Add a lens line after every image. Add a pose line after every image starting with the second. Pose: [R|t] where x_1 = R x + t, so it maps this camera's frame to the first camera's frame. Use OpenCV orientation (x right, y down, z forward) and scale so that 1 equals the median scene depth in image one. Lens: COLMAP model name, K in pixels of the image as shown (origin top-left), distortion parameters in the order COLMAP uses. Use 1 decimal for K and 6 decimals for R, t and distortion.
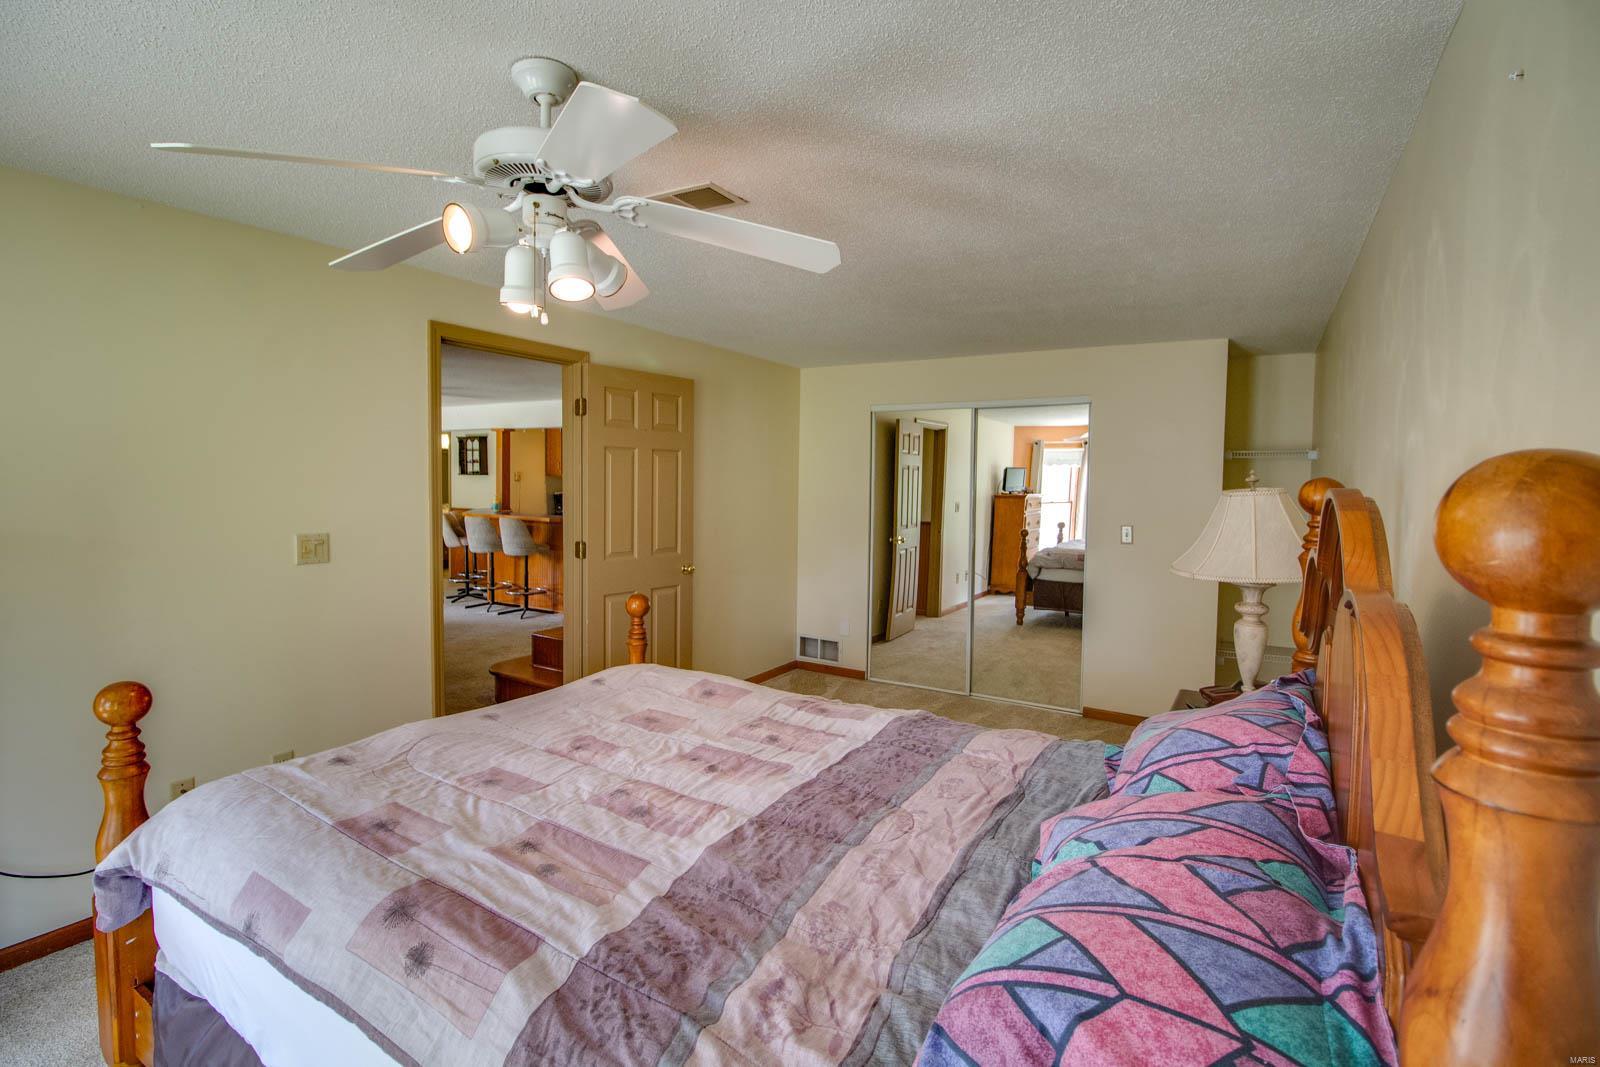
lens RADIAL K [[742.7, 0, 801.6], [0, 742.7, 509.2], [0, 0, 1]] dist [-0.000001, -0.014999]
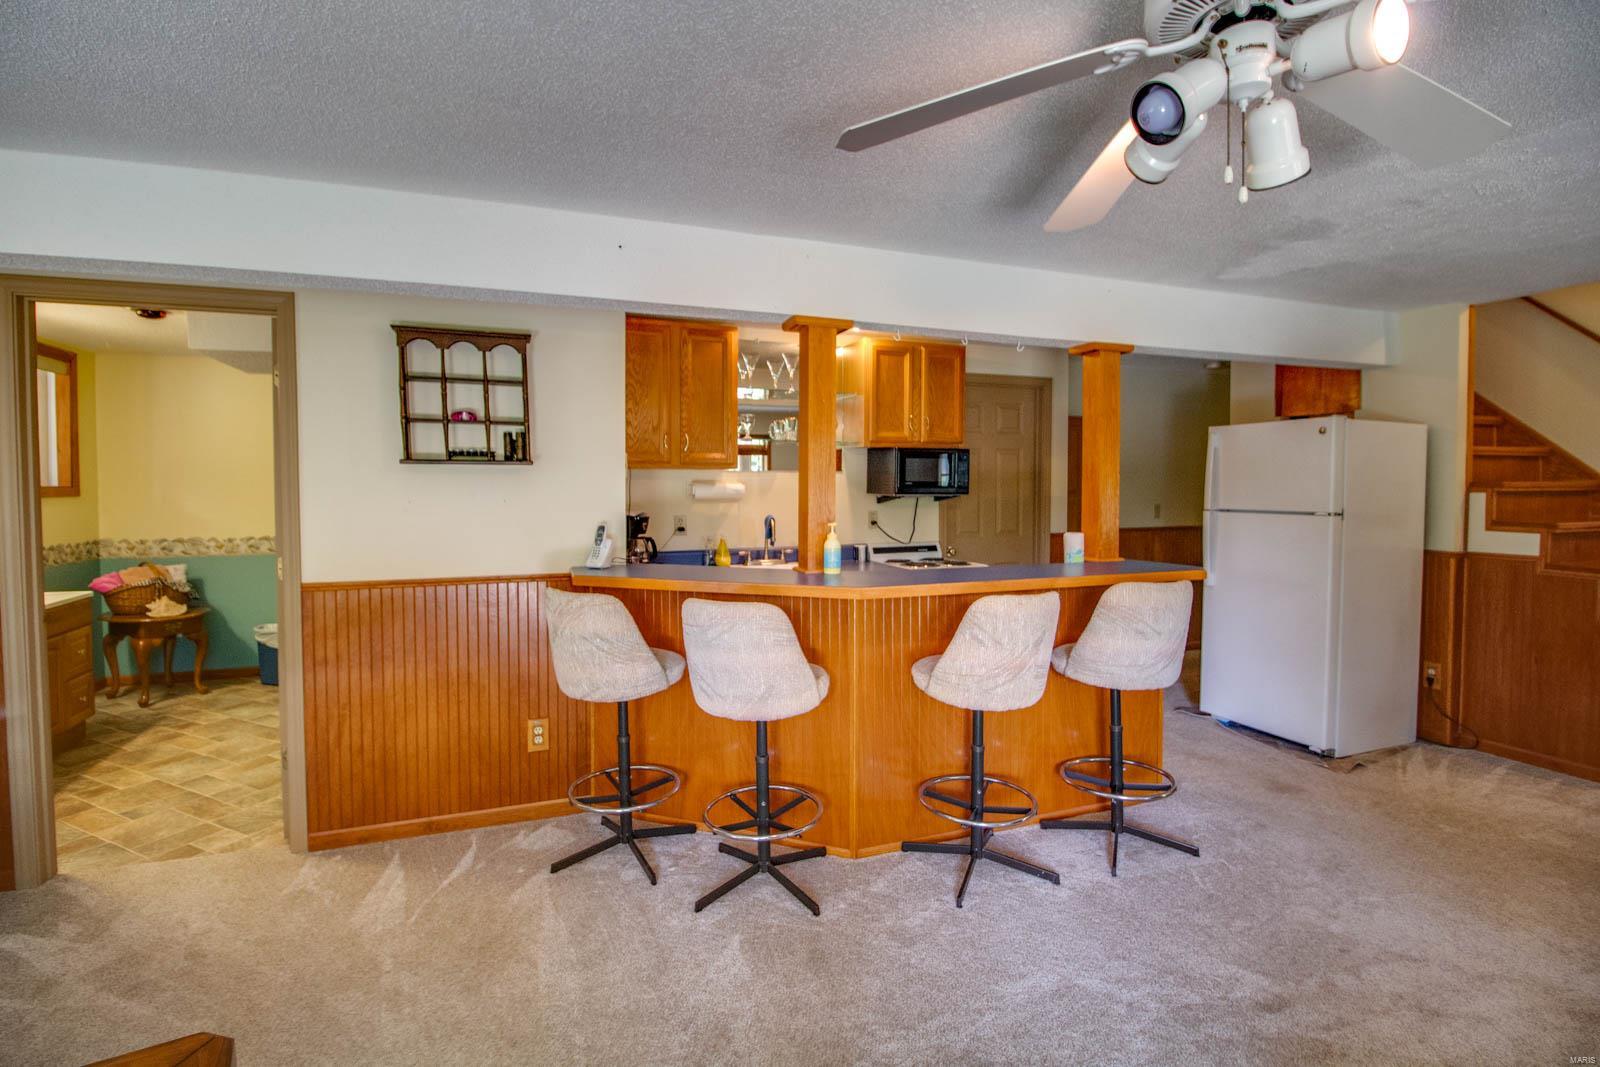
lens RADIAL K [[742.7, 0, 801.6], [0, 742.7, 509.2], [0, 0, 1]] dist [-0.000001, -0.014999]
pose [[0.601391, -0.040758, 0.797915, -0.595422], [0.040486, 0.998969, 0.020513, -0.028949], [-0.797929, 0.019968, 0.602421, 0.717389]]
